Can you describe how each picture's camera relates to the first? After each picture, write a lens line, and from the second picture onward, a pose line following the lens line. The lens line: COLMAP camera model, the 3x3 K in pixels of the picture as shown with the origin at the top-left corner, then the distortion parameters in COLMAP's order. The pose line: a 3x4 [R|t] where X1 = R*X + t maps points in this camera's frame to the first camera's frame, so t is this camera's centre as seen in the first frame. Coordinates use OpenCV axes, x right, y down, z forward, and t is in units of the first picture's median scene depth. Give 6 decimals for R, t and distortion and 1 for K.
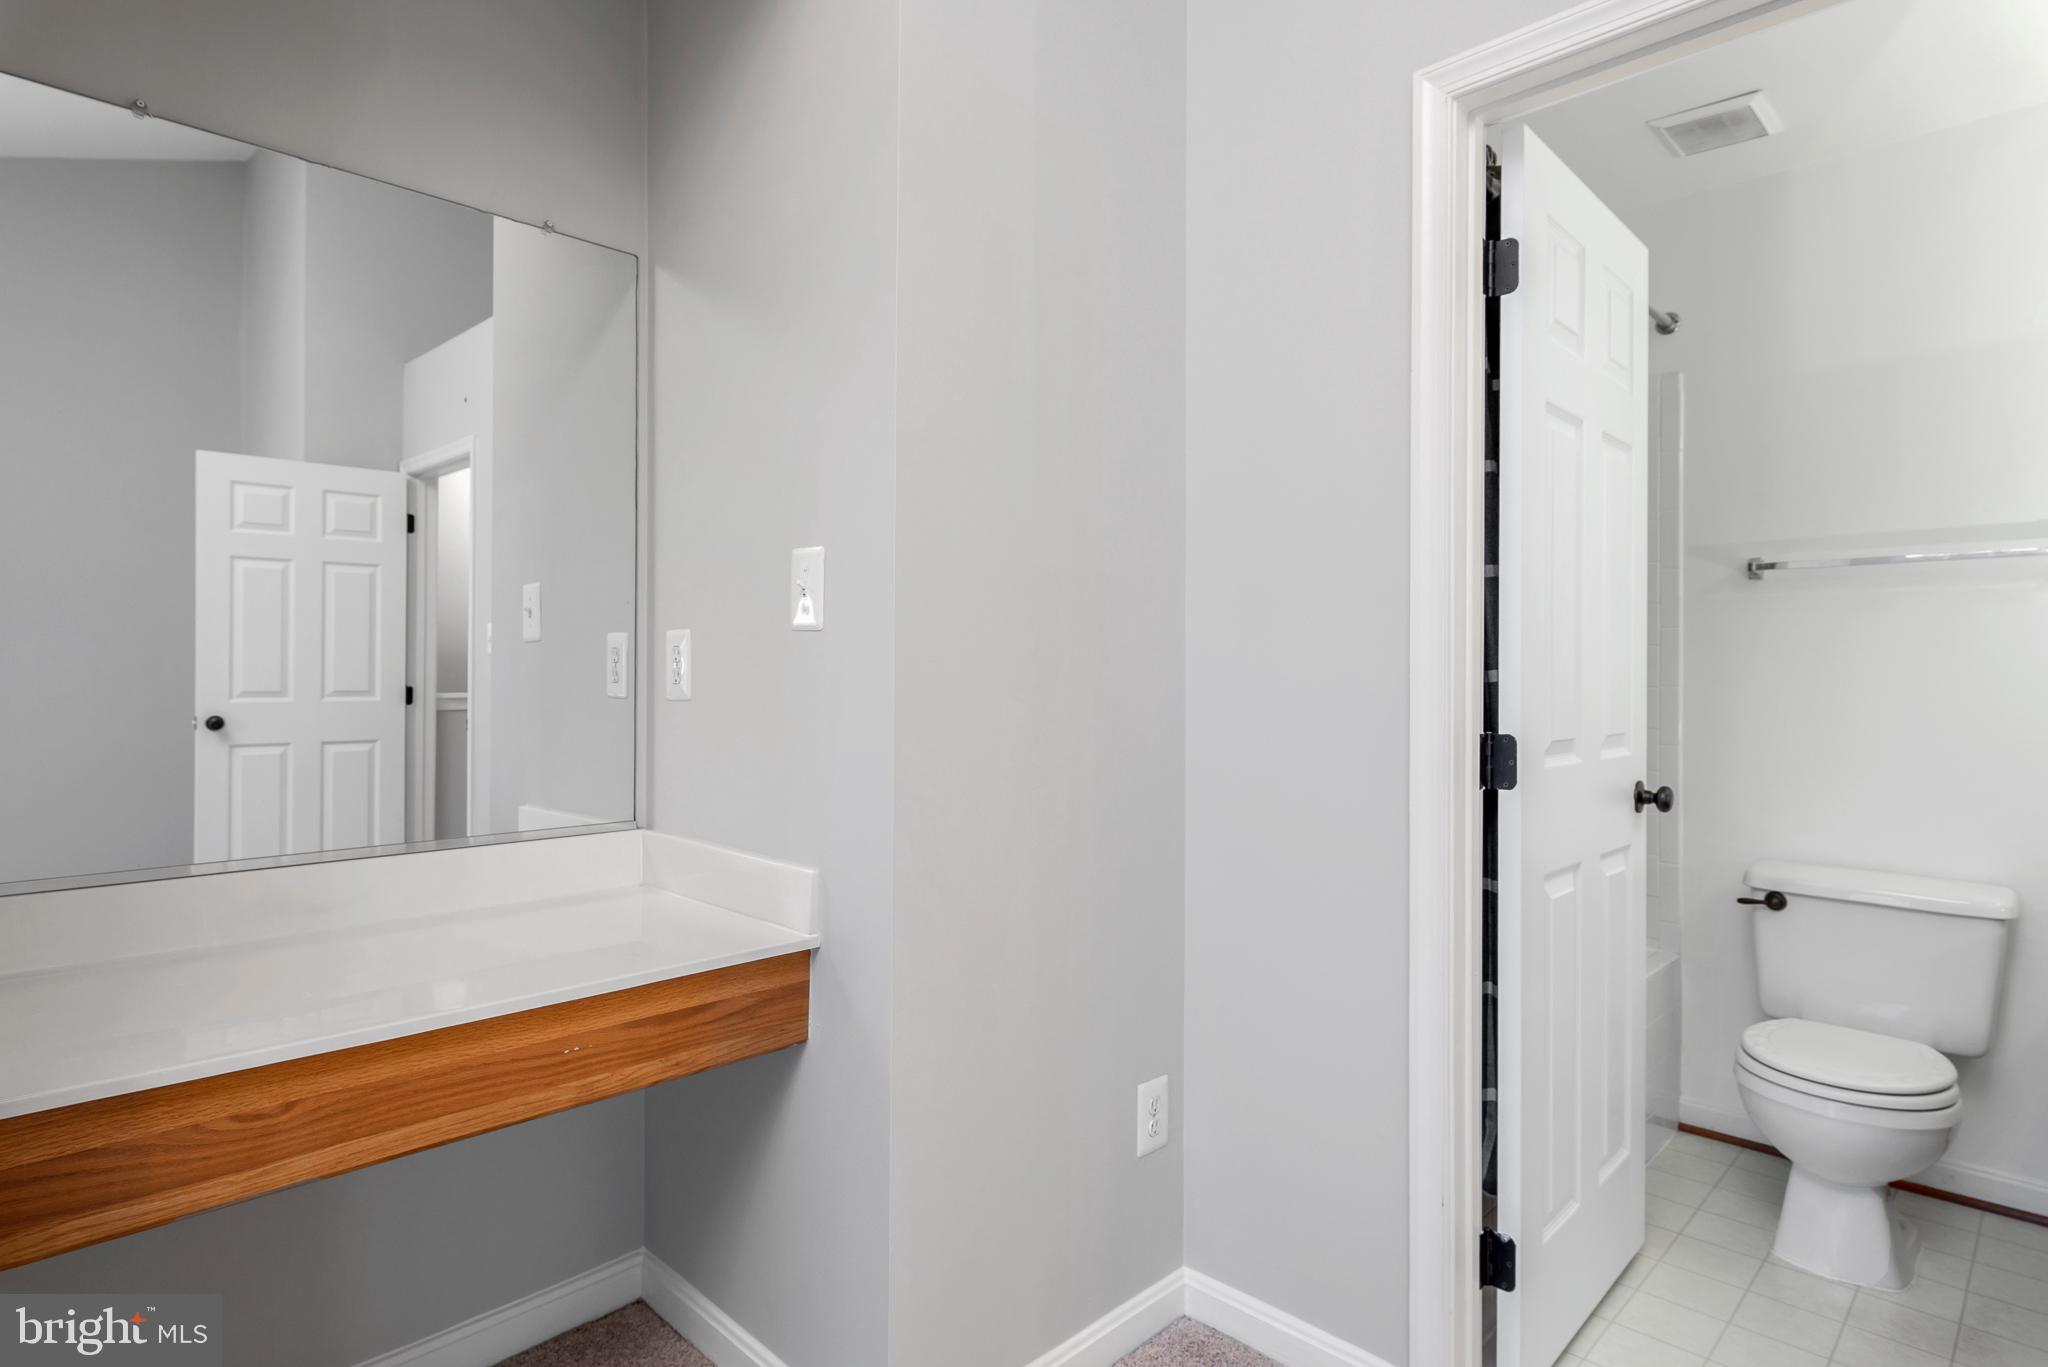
lens RADIAL K [[1082.4, 0, 1020.9], [0, 1082.4, 674.6], [0, 0, 1]] dist [-0.001184, -0.000158]
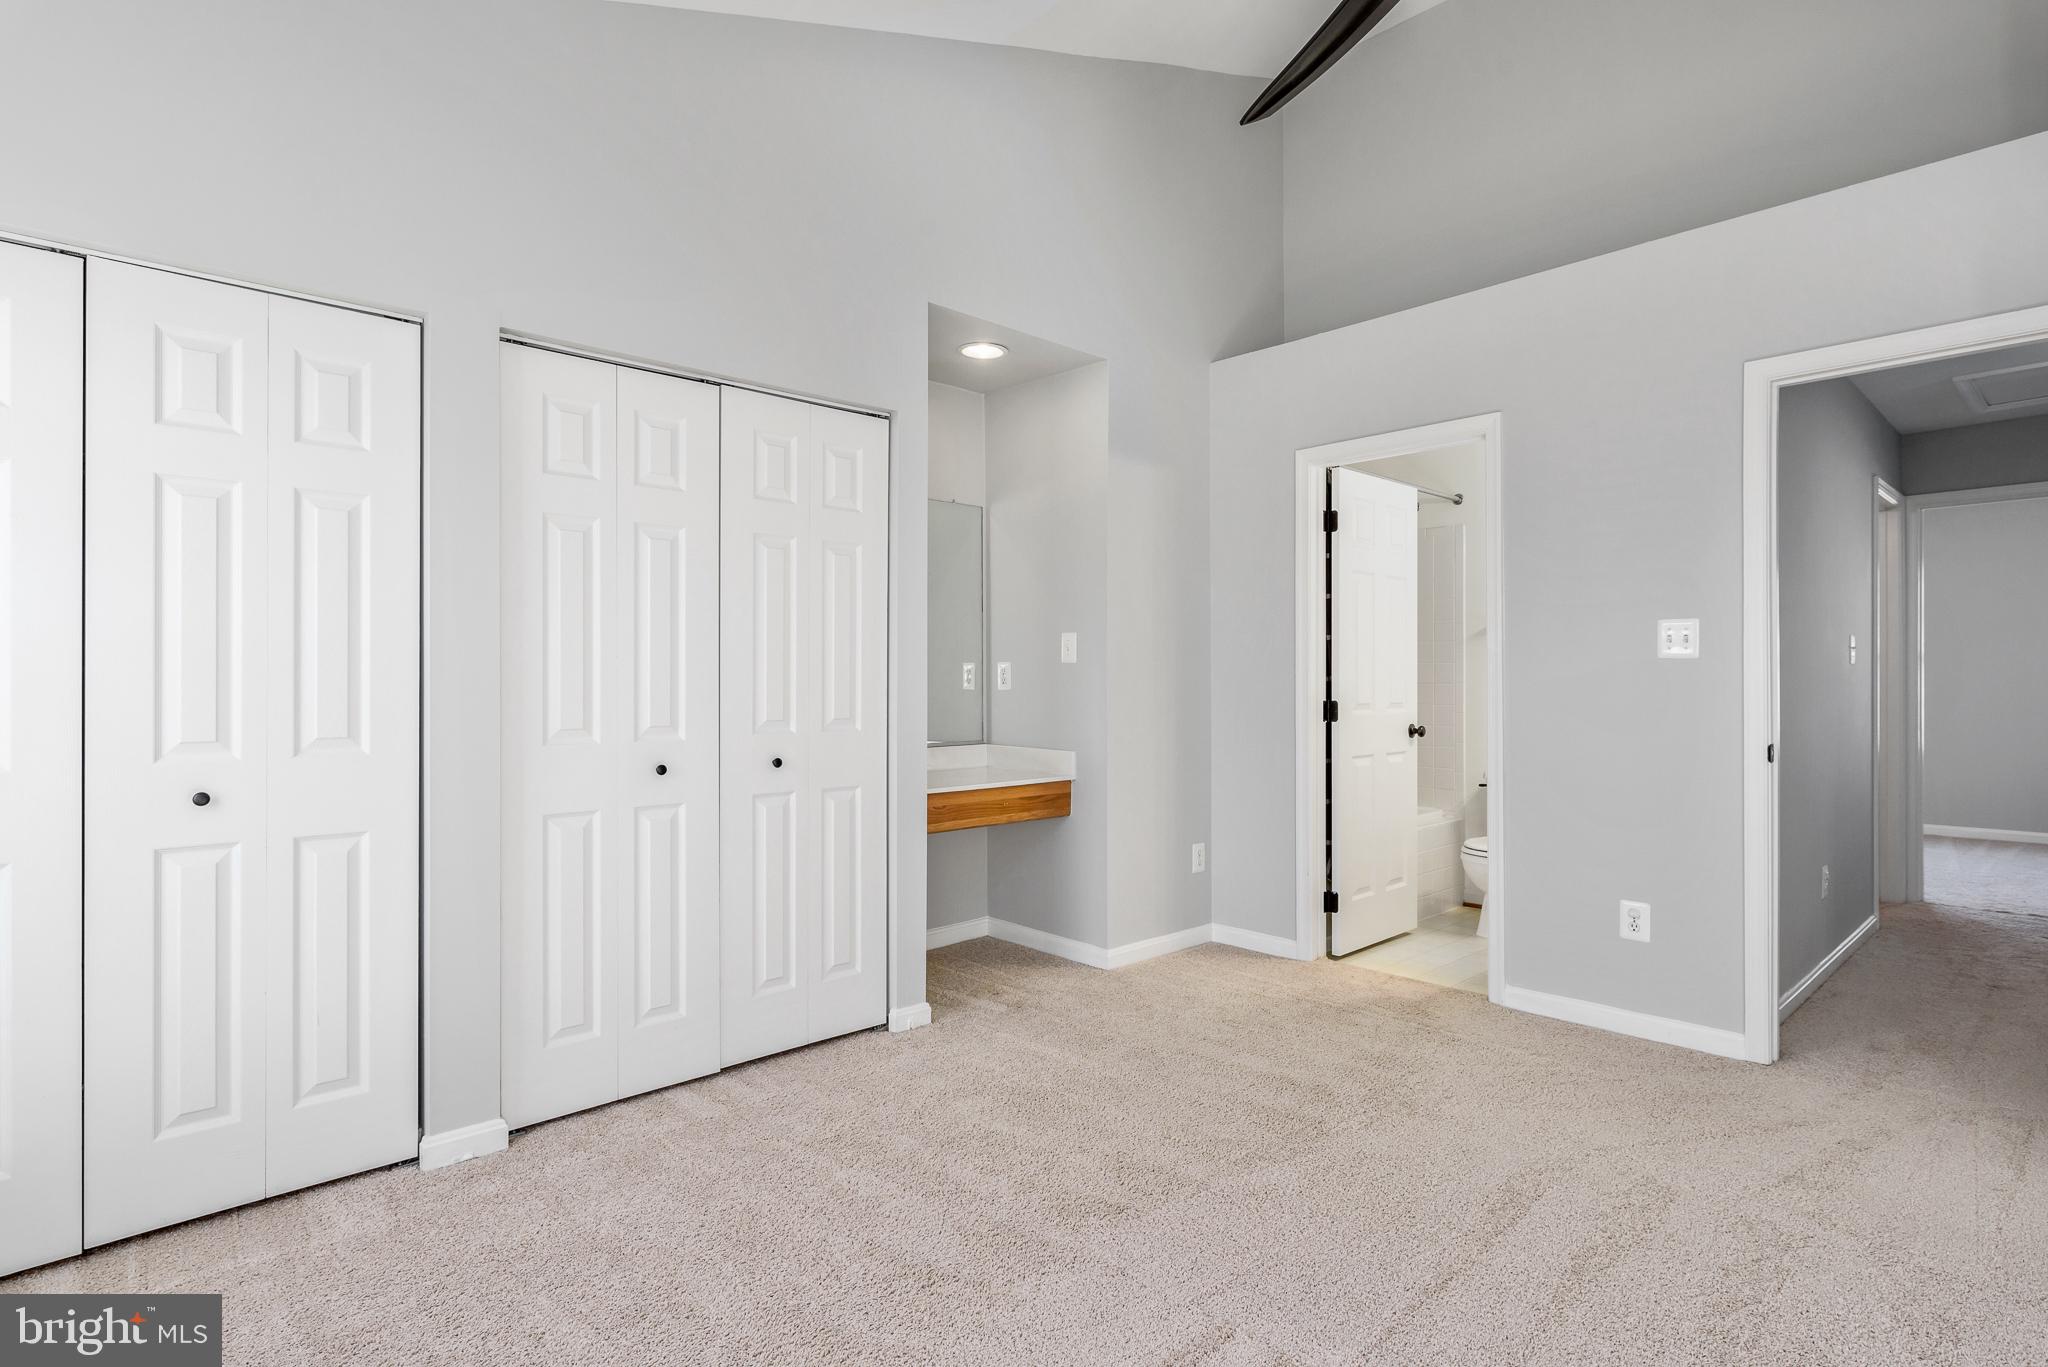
lens RADIAL K [[1022.3, 0, 1041.4], [0, 1022.3, 683.7], [0, 0, 1]] dist [-0.000598, -0.000603]
pose [[0.999449, -0.008891, -0.031991, -0.168625], [0.008859, 0.999960, -0.001146, 0.010762], [0.032000, 0.000862, 0.999487, -1.428301]]
